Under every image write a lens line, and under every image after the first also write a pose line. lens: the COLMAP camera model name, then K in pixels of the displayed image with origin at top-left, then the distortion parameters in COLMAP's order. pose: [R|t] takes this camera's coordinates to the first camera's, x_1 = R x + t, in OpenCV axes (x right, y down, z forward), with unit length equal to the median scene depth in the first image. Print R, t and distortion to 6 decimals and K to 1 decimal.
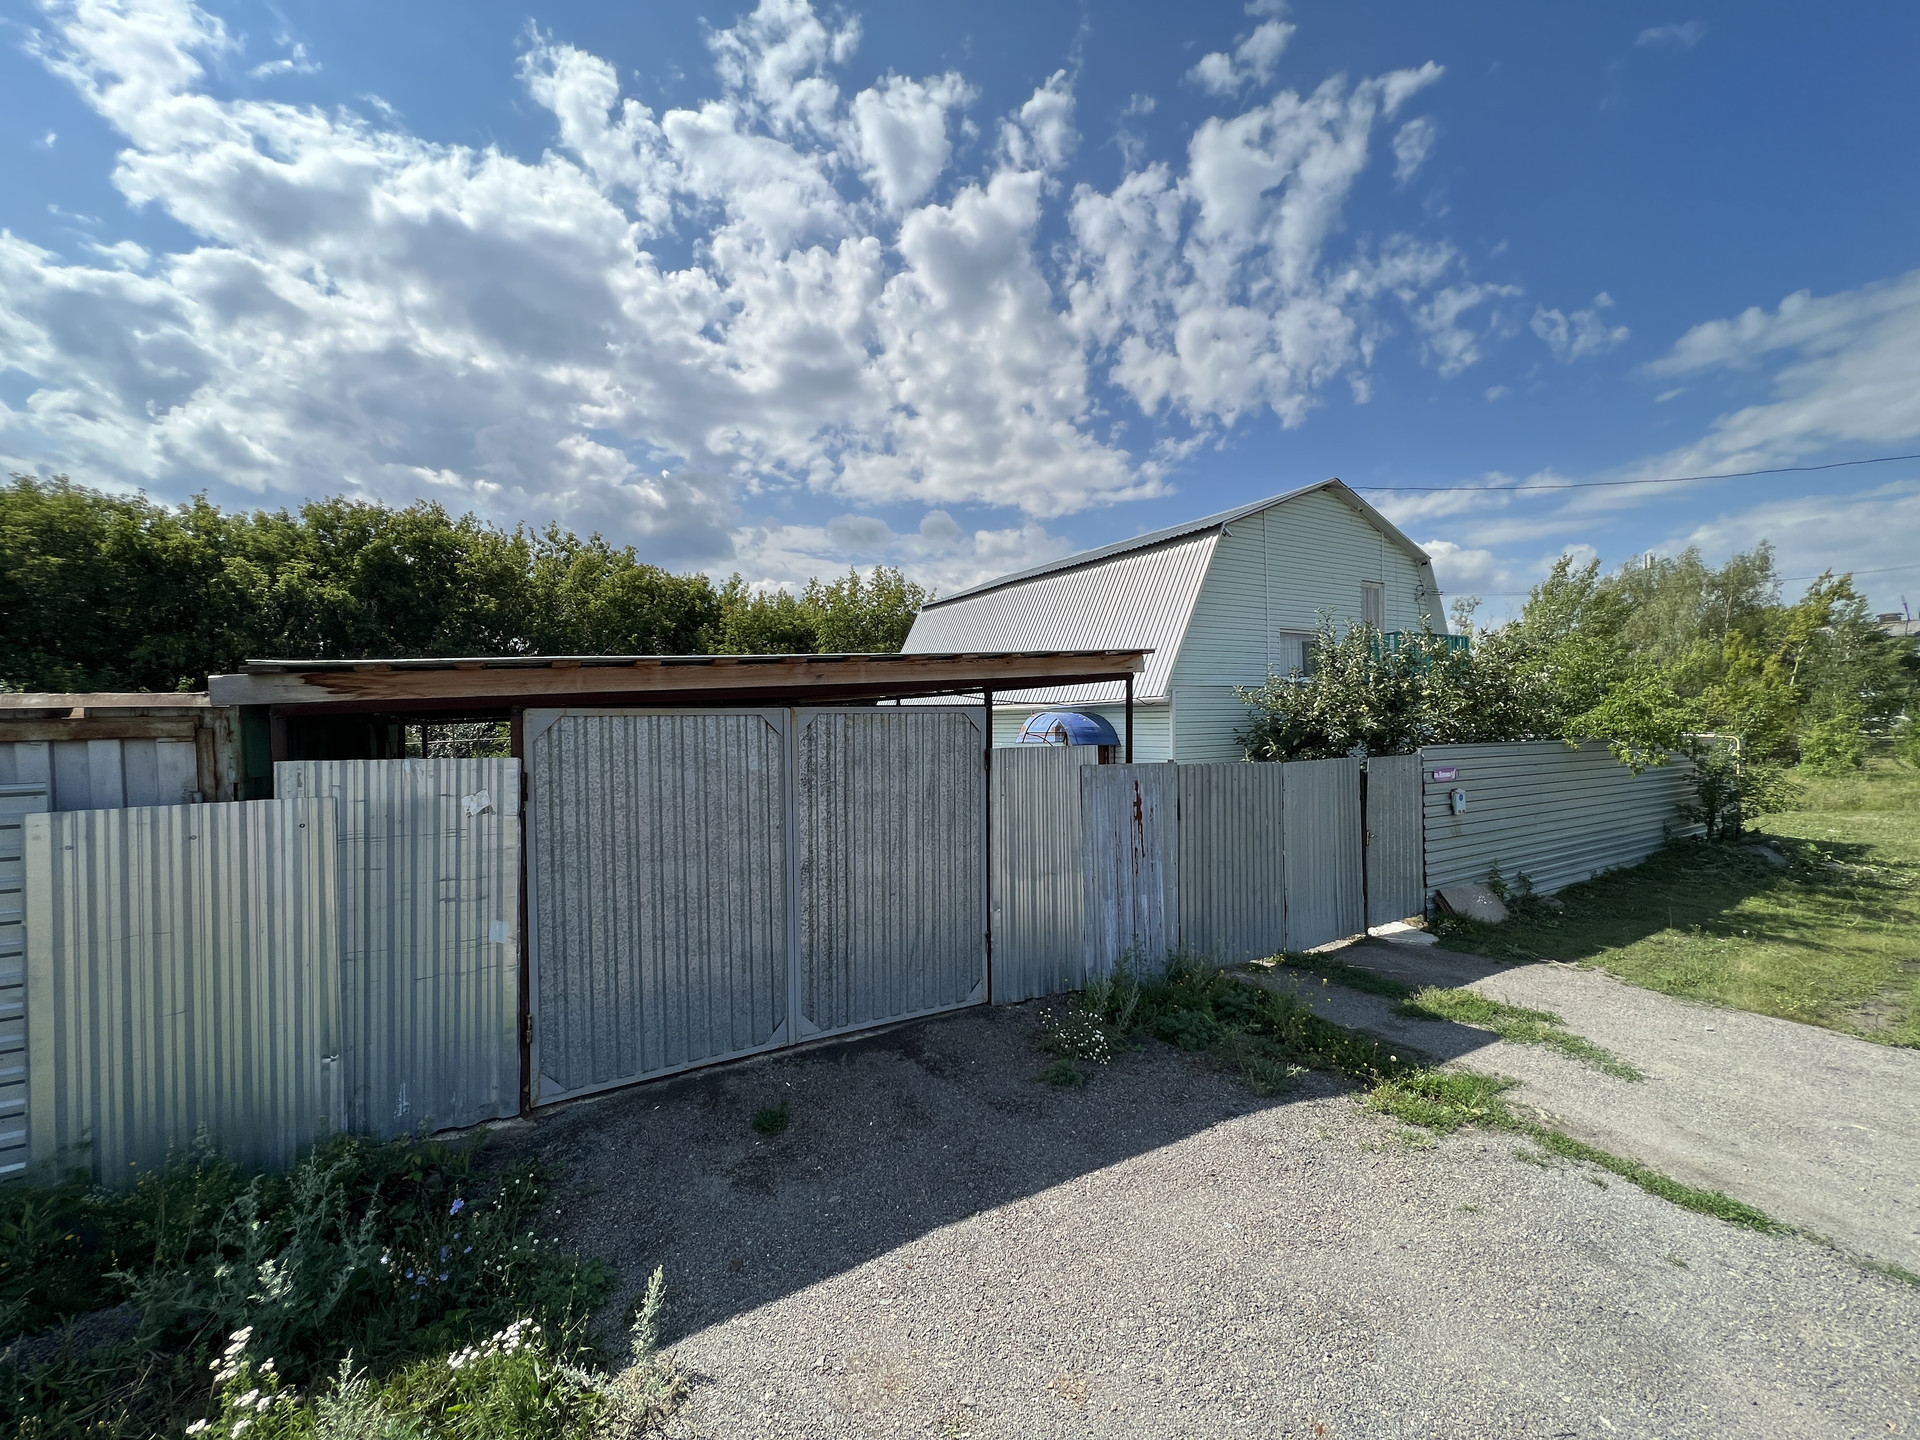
lens RADIAL K [[770.3, 0, 958.4], [0, 770.3, 718.4], [0, 0, 1]] dist [-0.001718, 0.000780]
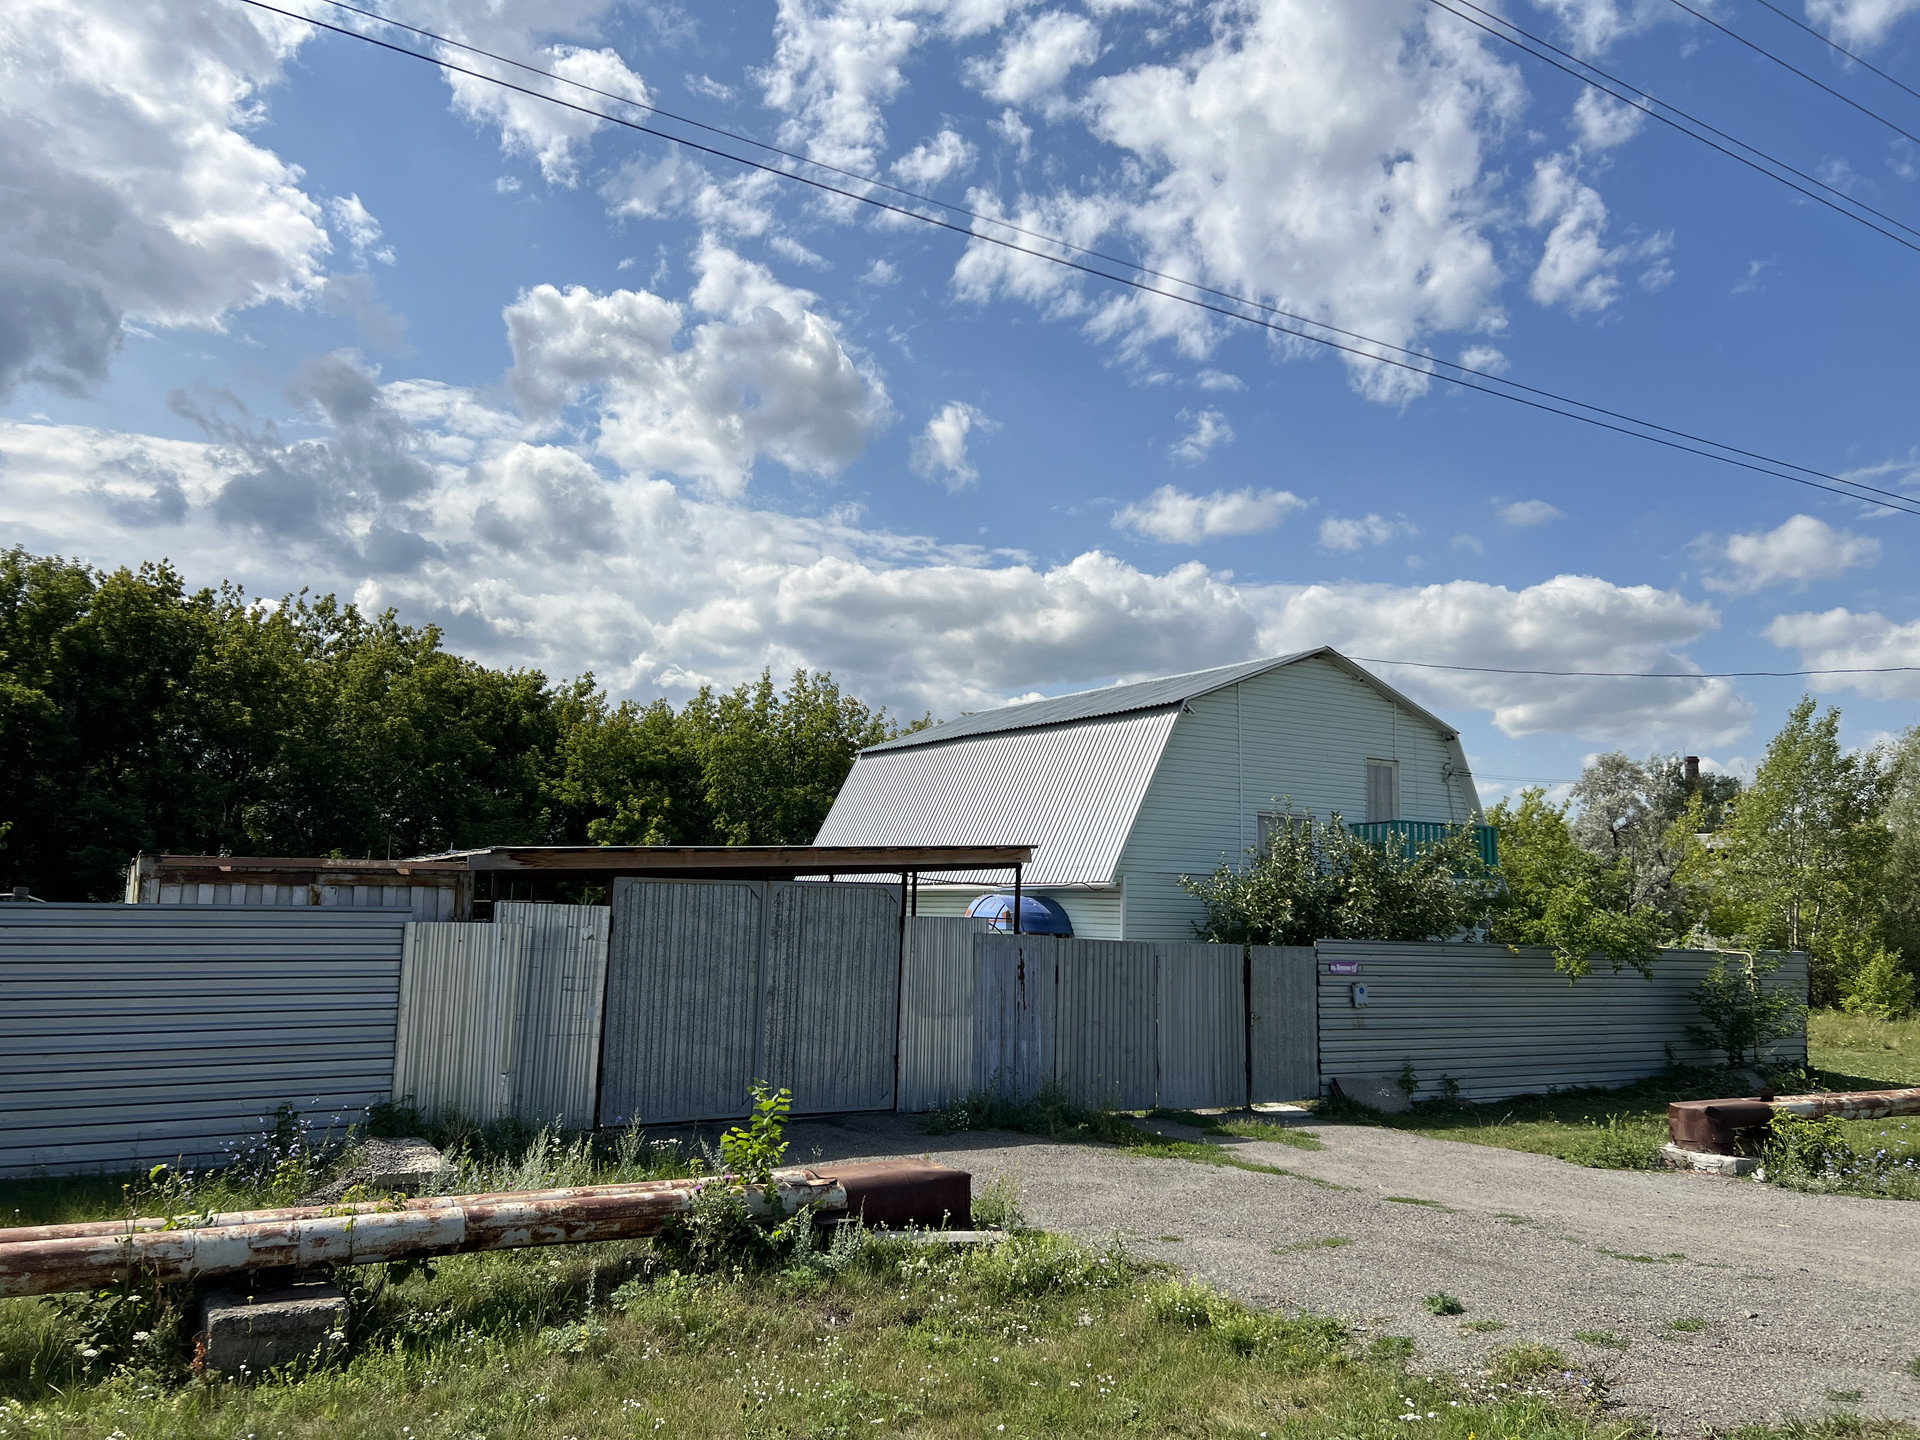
lens RADIAL K [[1419.8, 0, 963.0], [0, 1419.8, 698.7], [0, 0, 1]] dist [0.046458, -0.008774]
pose [[0.998943, 0.040594, 0.021574, 0.078576], [-0.036992, 0.988445, -0.147000, 0.025127], [-0.027292, 0.146047, 0.988901, -1.618086]]
